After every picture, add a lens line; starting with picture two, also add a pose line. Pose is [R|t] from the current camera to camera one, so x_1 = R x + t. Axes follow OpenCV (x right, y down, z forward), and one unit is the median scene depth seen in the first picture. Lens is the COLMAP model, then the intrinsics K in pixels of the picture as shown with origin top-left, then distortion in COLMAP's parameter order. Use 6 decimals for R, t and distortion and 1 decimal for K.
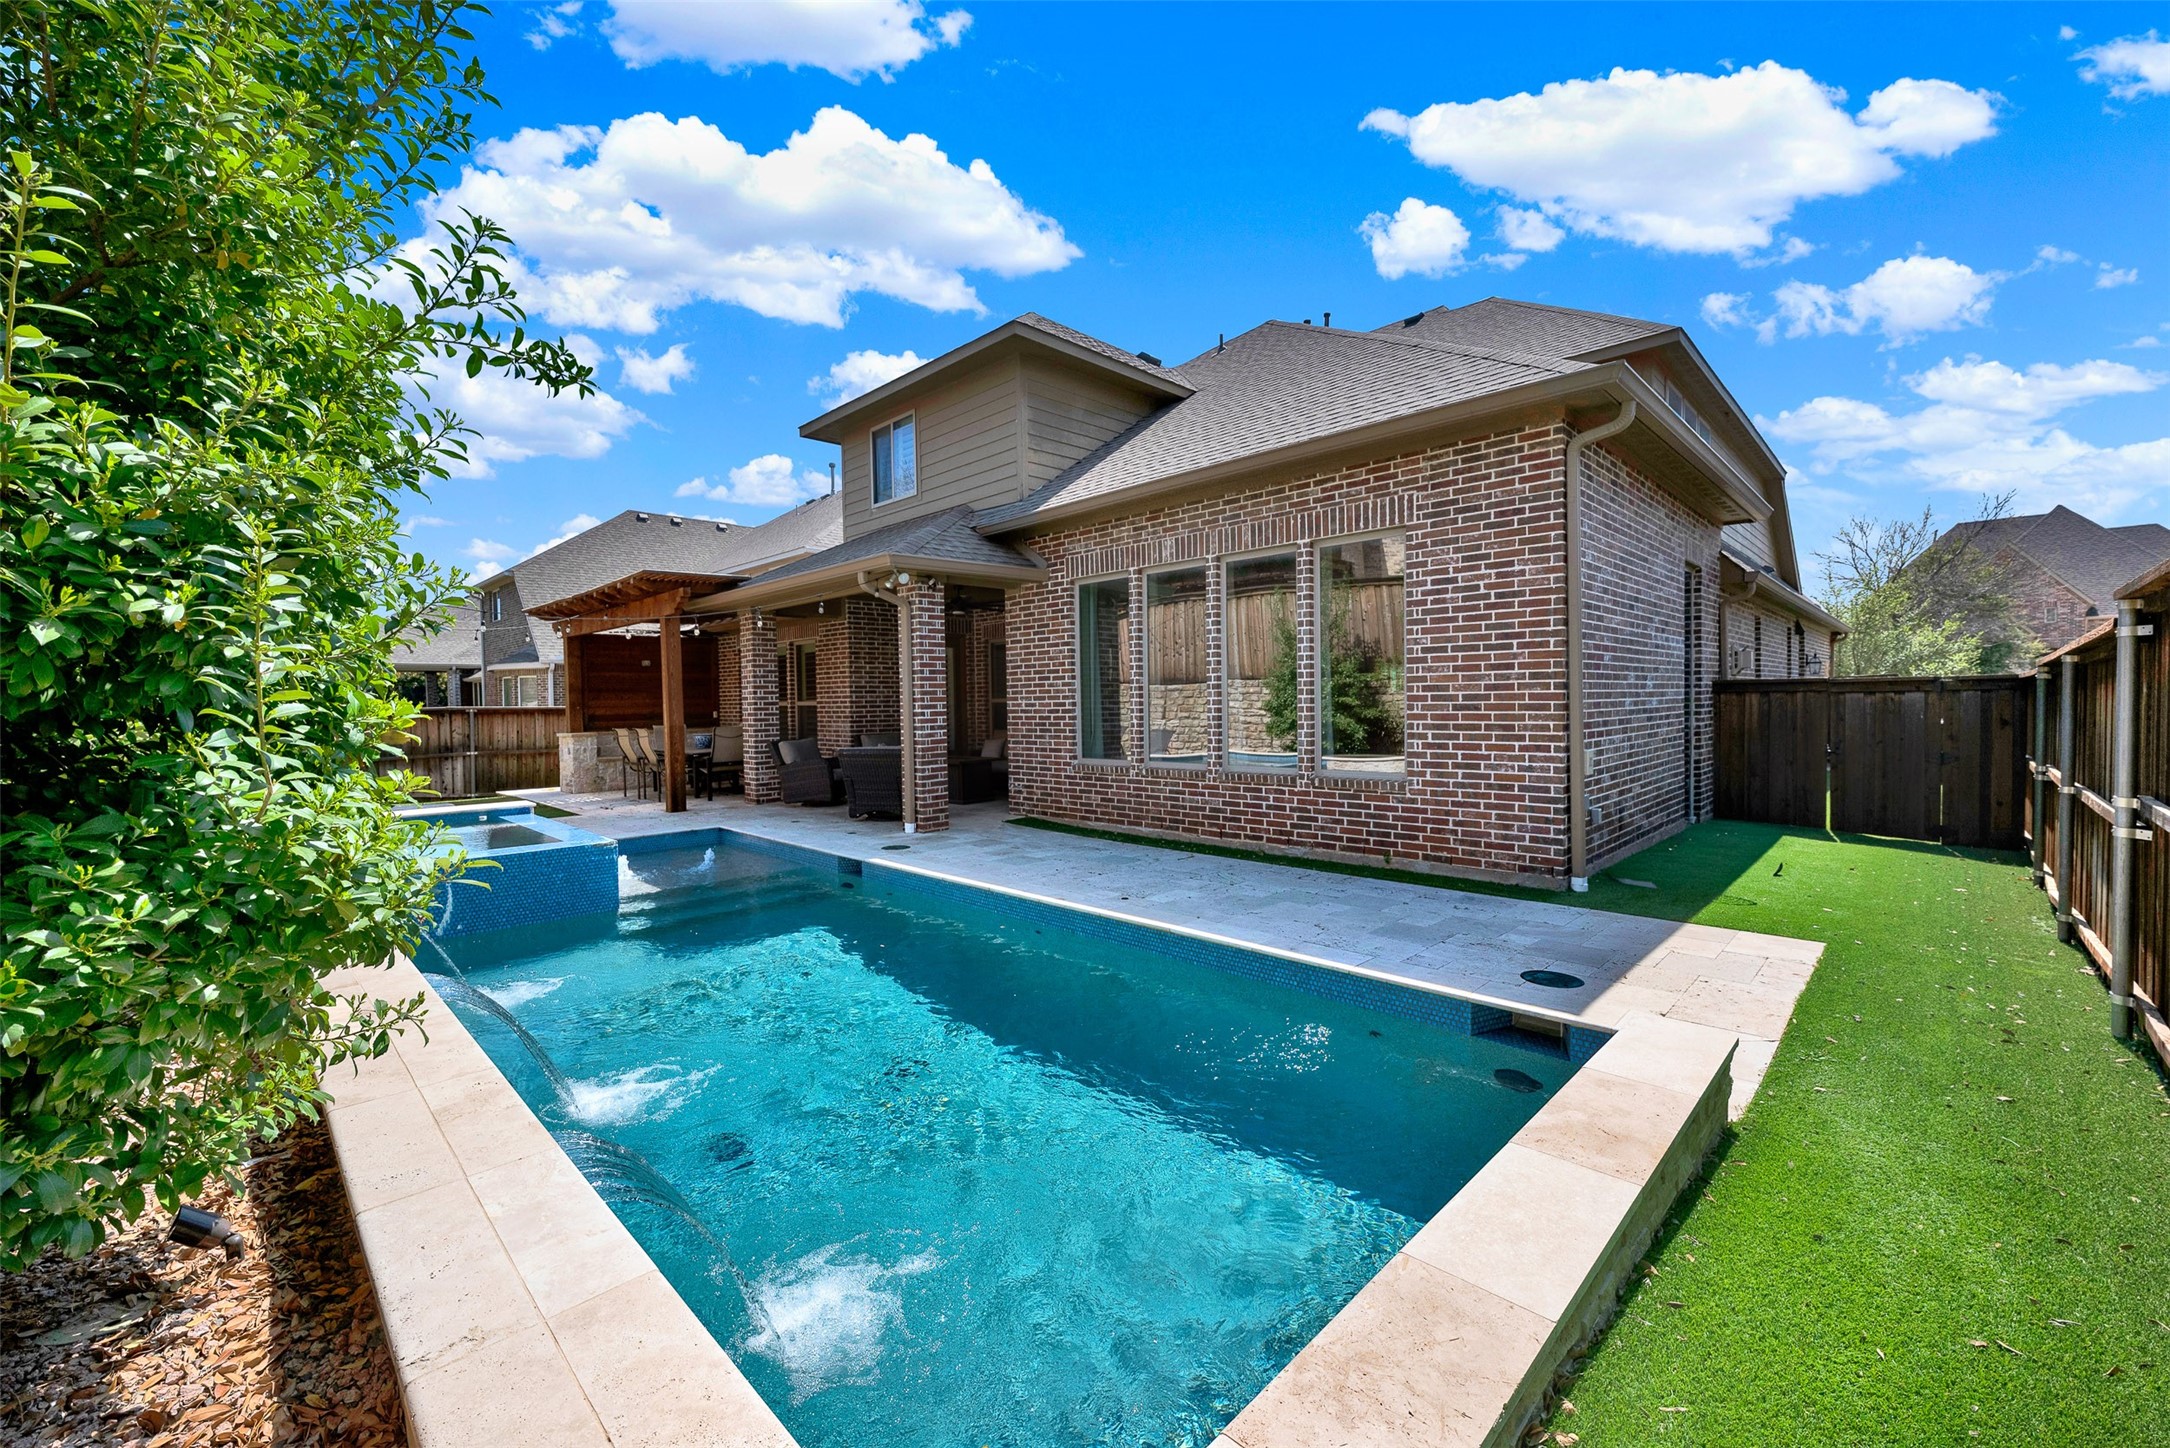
lens RADIAL K [[868.4, 0, 1076.3], [0, 868.4, 714.5], [0, 0, 1]] dist [-0.000724, -0.000242]
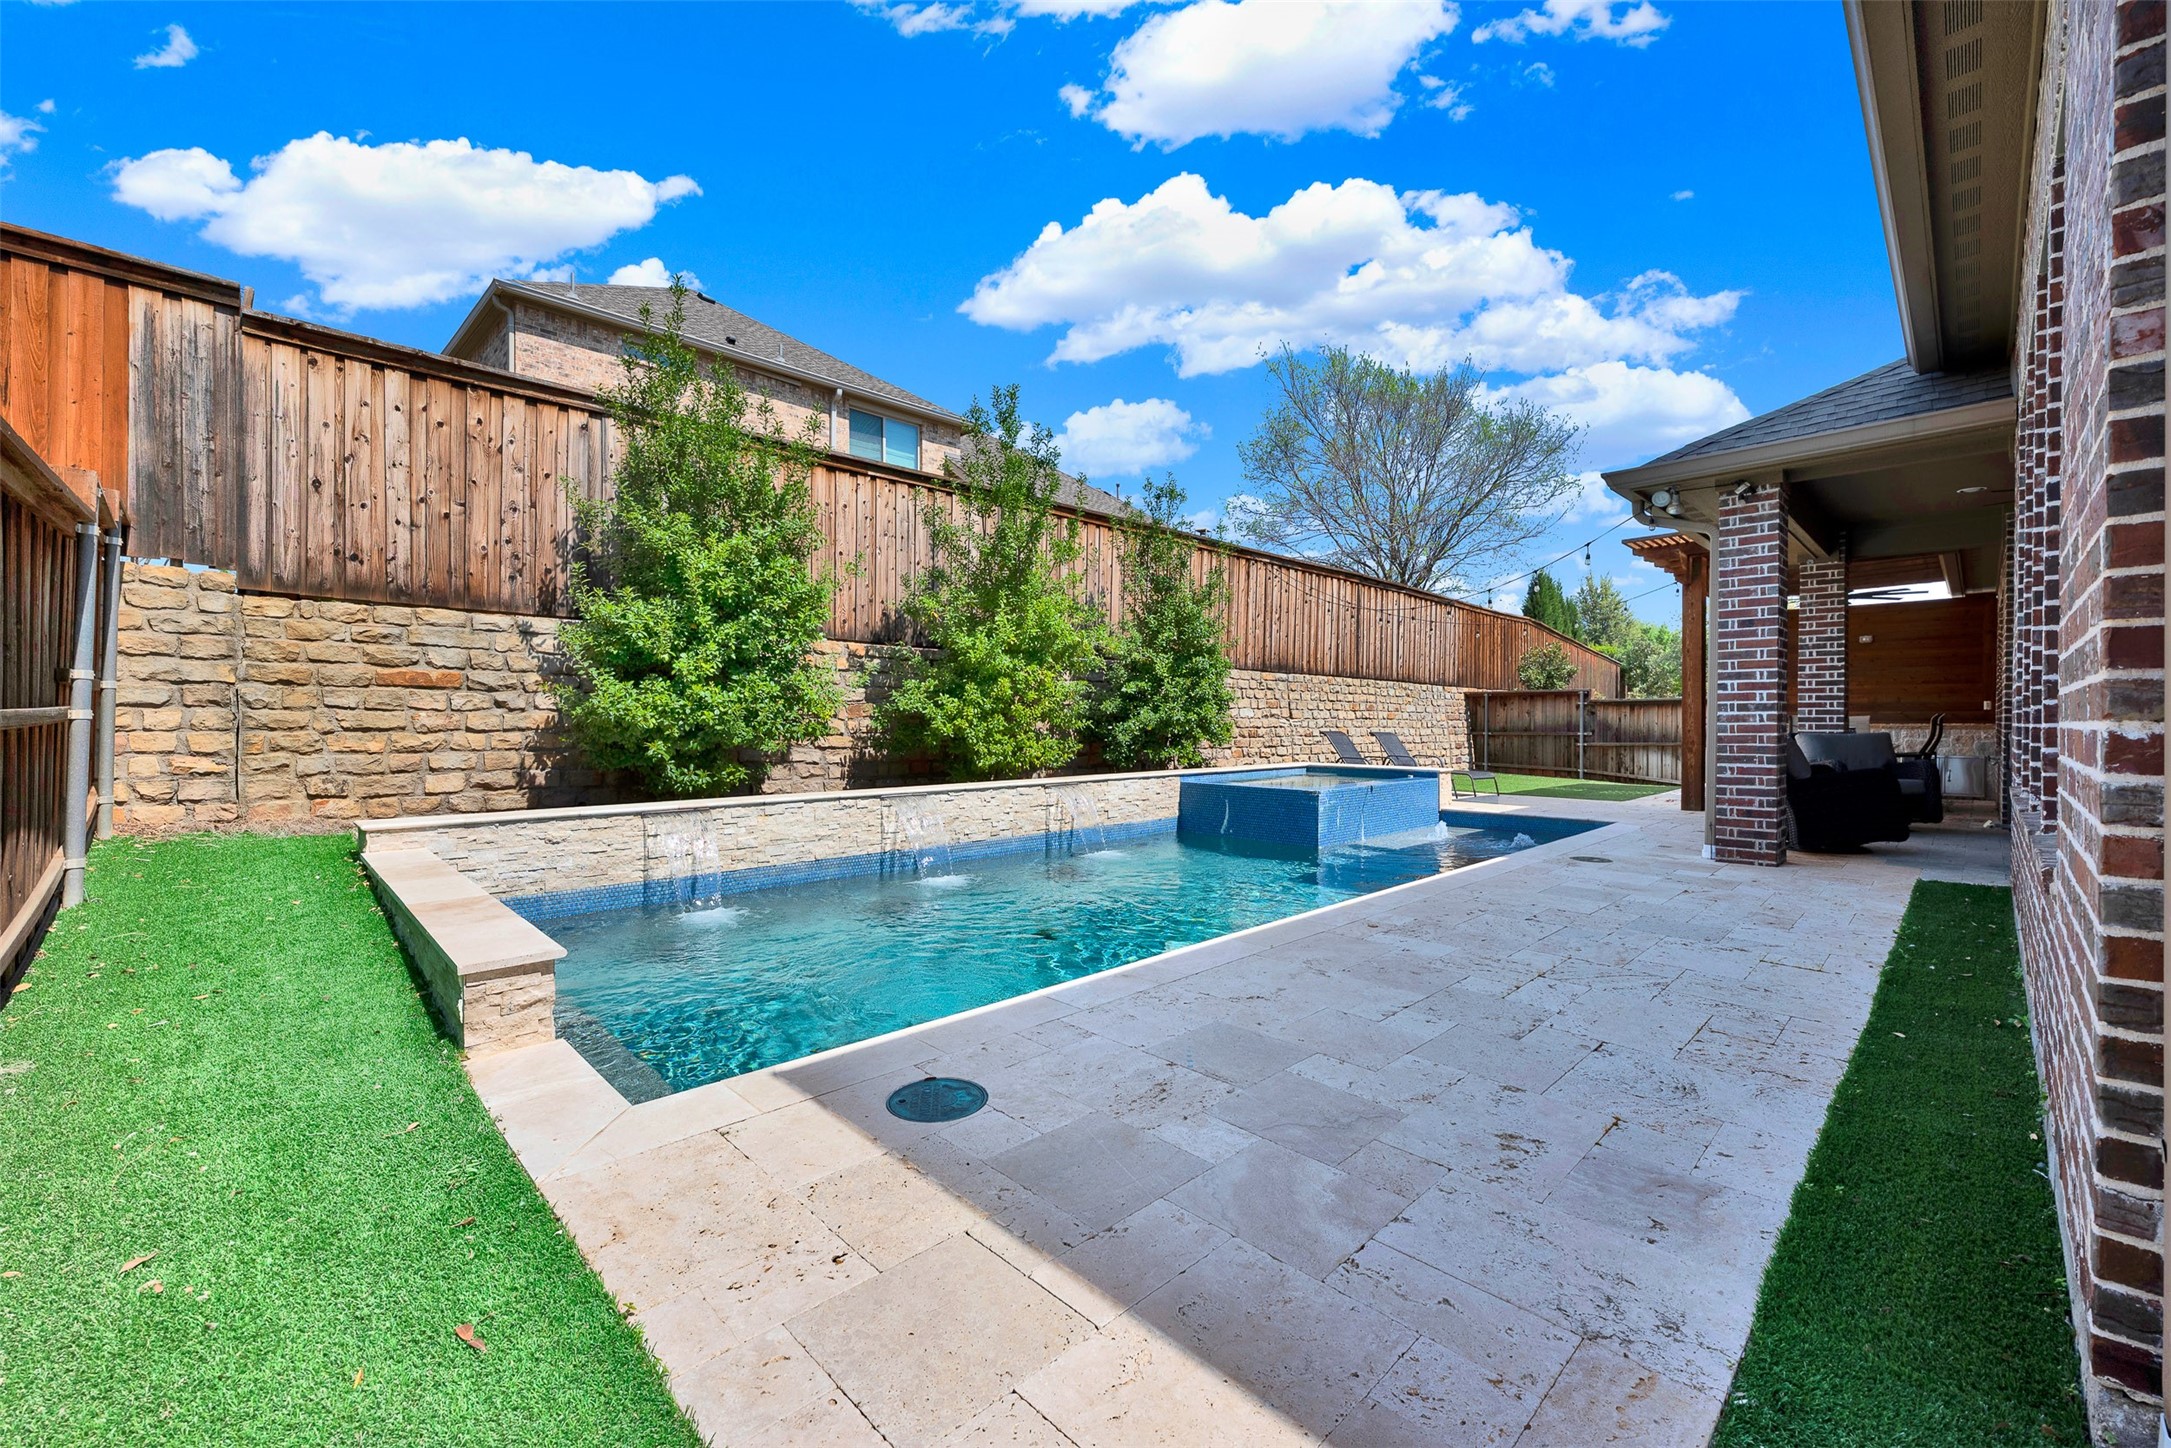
lens RADIAL K [[868.8, 0, 1076.8], [0, 868.8, 714.5], [0, 0, 1]] dist [-0.000724, -0.000242]
pose [[-0.023416, -0.000184, -0.999726, 0.978643], [-0.010627, 0.999944, 0.000065, 0.049738], [0.999669, 0.010625, -0.023416, 0.974106]]
